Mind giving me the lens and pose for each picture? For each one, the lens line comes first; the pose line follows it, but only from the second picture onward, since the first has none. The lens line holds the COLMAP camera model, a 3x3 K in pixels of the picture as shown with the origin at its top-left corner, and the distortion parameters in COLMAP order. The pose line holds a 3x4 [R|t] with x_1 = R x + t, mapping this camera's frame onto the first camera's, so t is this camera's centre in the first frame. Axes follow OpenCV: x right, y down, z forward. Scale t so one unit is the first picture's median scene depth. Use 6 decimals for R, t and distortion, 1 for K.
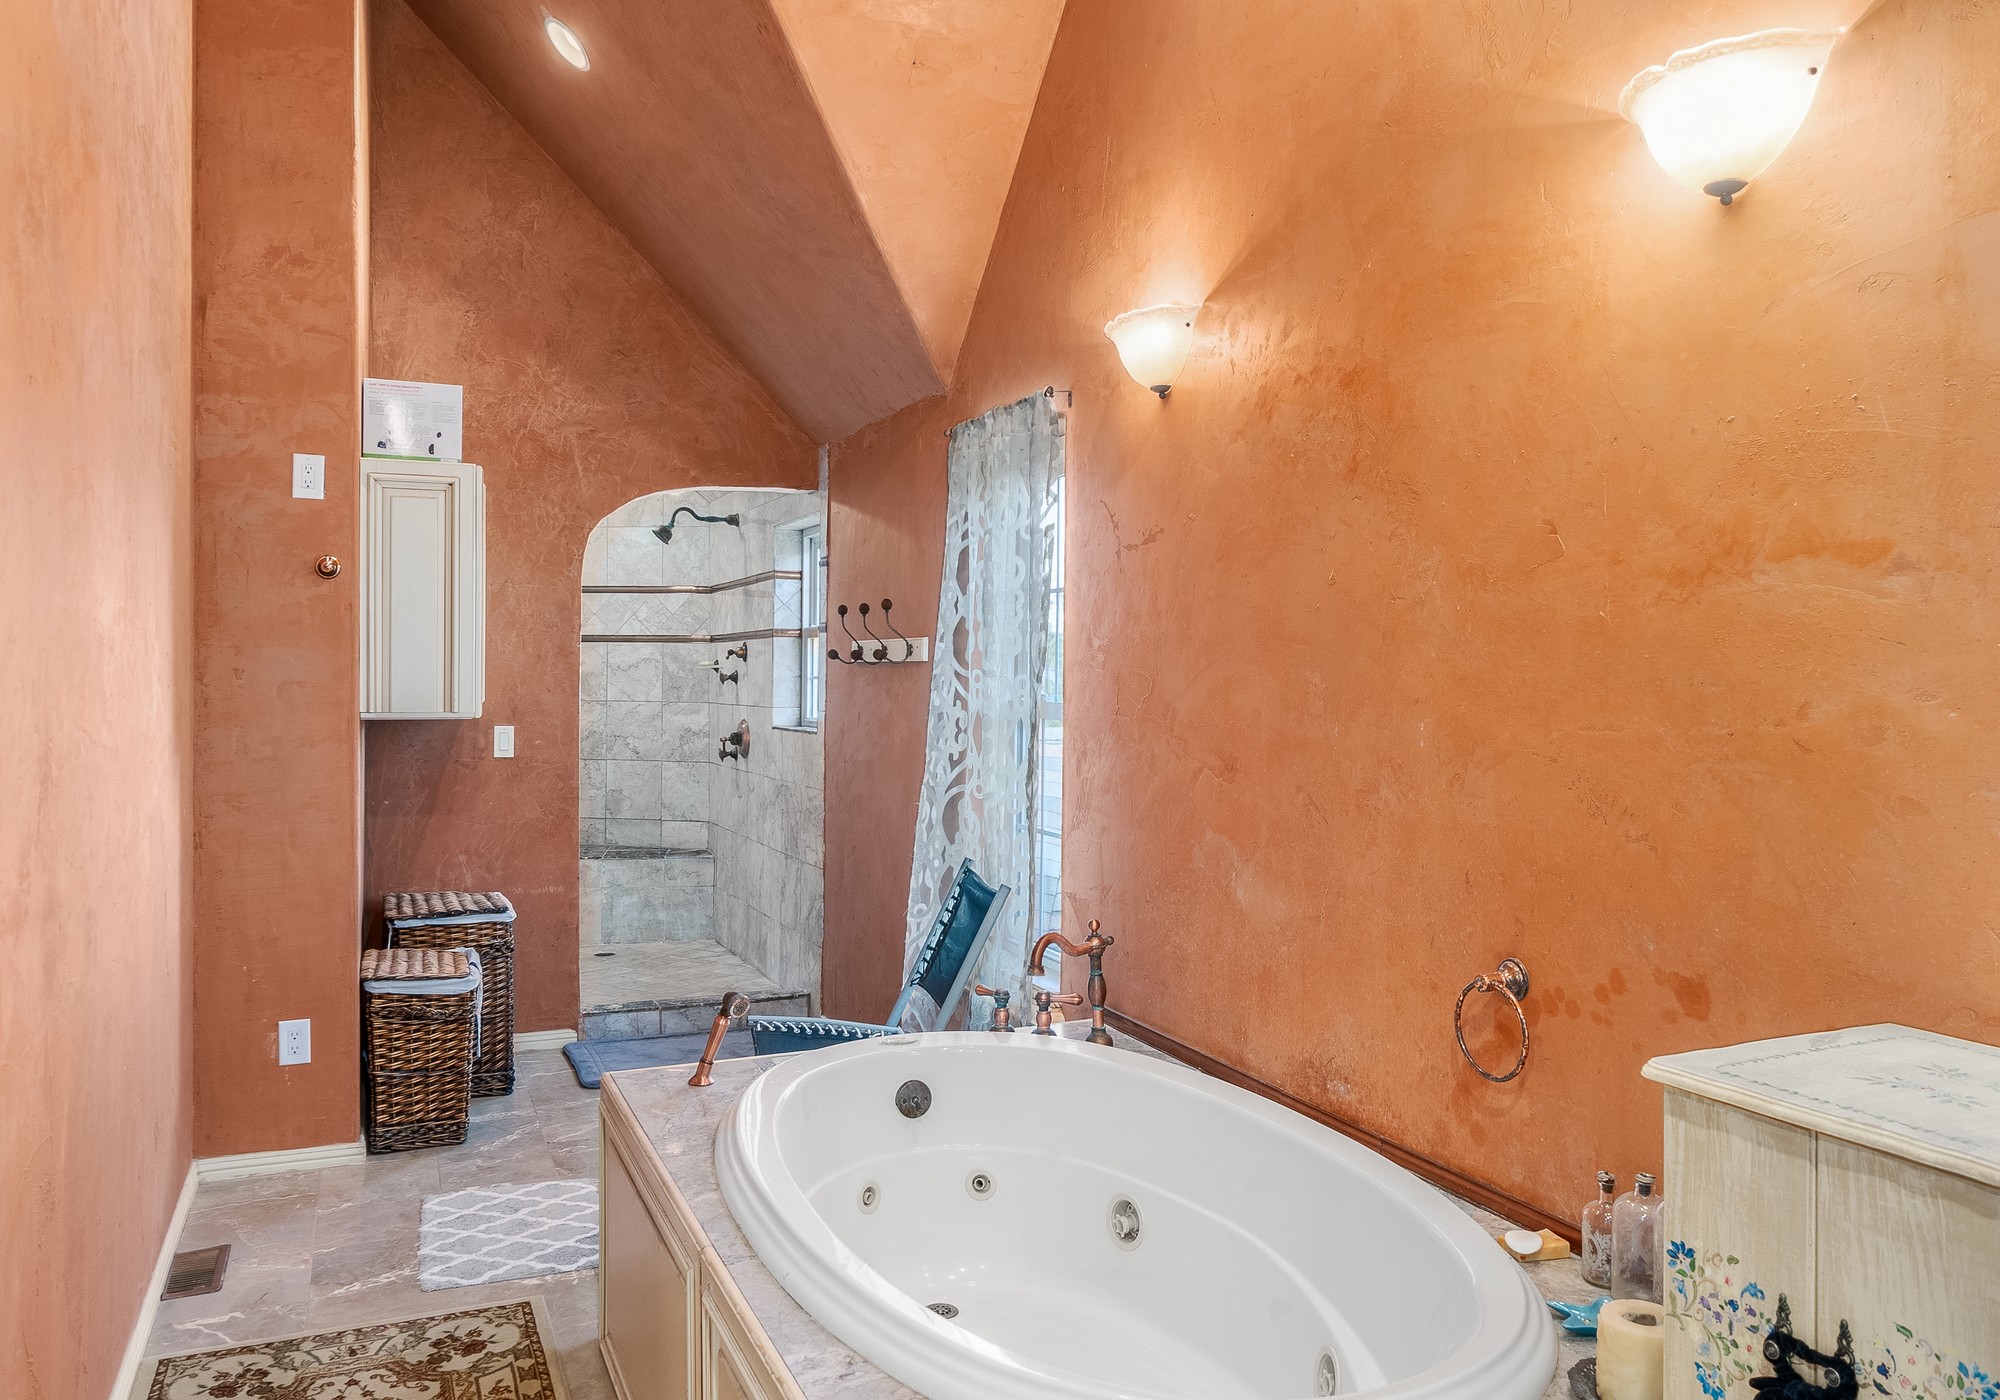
lens RADIAL K [[1458.5, 0, 1000.0], [0, 1458.5, 700.0], [0, 0, 1]] dist [-0.001730, -0.000761]
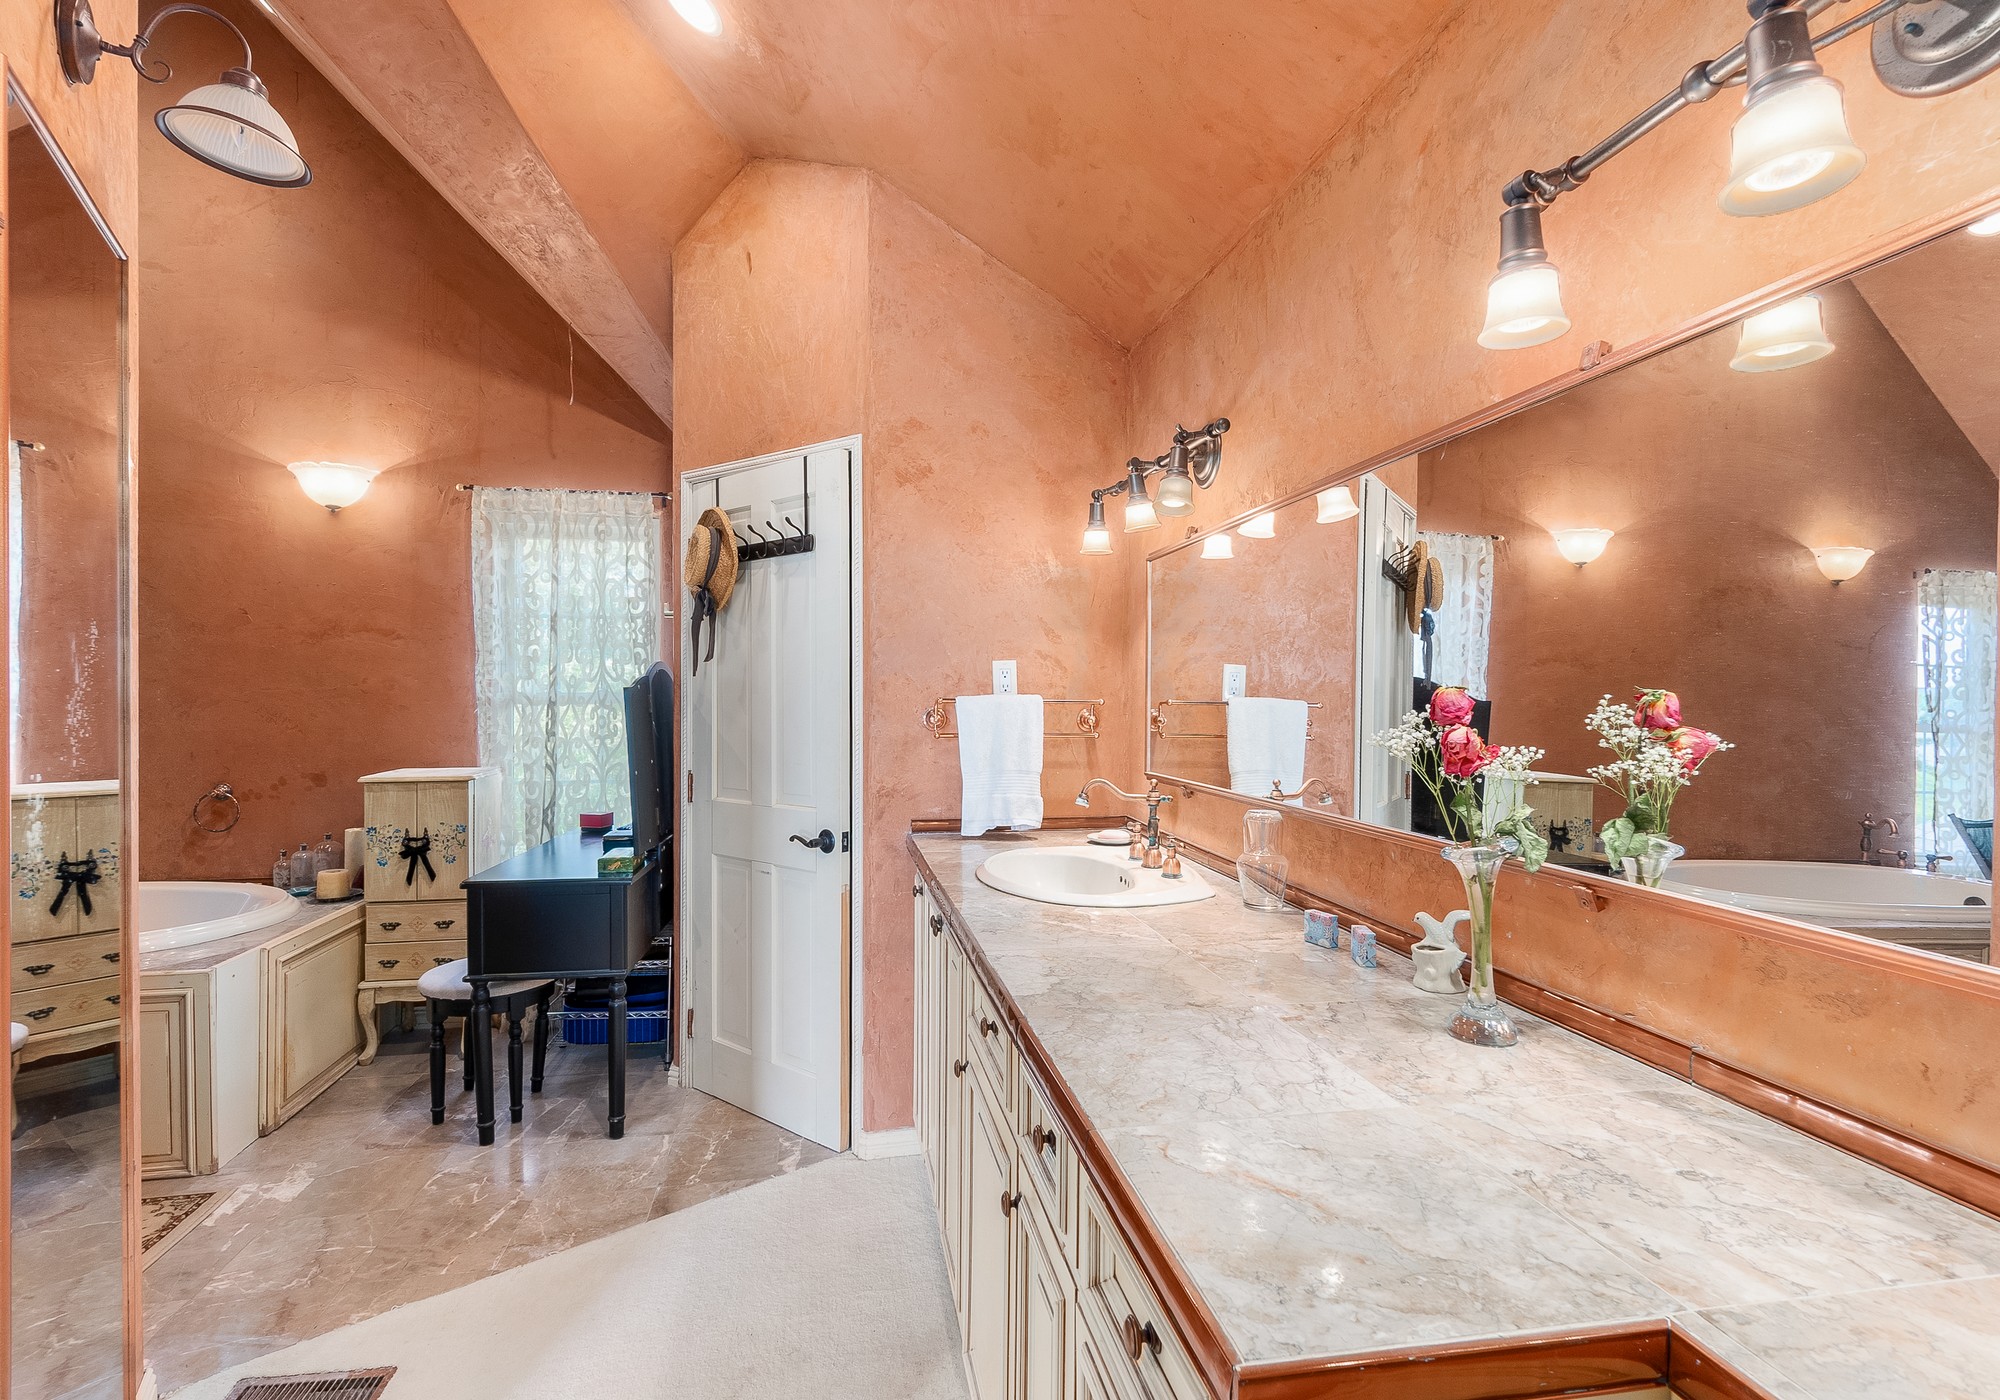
lens RADIAL K [[912.8, 0, 997.5], [0, 912.8, 684.7], [0, 0, 1]] dist [-0.000784, -0.000175]
pose [[0.223761, 0.001506, 0.974643, -1.025966], [0.012682, 0.999910, -0.004456, 0.040373], [-0.974562, 0.013357, 0.223722, -0.749901]]
